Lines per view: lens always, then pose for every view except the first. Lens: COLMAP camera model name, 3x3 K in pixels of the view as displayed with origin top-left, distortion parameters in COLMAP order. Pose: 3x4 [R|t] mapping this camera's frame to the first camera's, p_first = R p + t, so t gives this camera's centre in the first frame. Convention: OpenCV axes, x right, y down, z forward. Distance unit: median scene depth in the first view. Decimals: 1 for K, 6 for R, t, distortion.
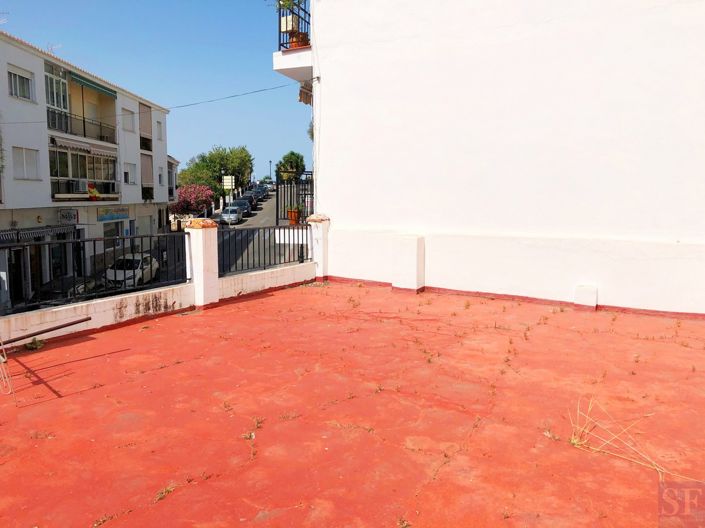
lens RADIAL K [[572.4, 0, 355.1], [0, 572.4, 258.2], [0, 0, 1]] dist [0.019489, -0.015259]
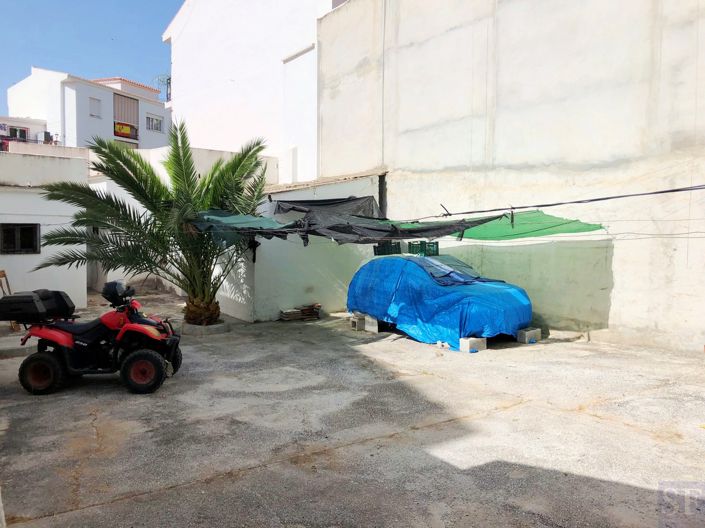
lens RADIAL K [[572.4, 0, 353.3], [0, 572.4, 261.6], [0, 0, 1]] dist [0.019489, -0.015259]
pose [[0.926407, 0.034044, -0.374981, 0.583782], [-0.052598, 0.997840, -0.039353, 0.149232], [0.372831, 0.056180, 0.926197, -0.373819]]
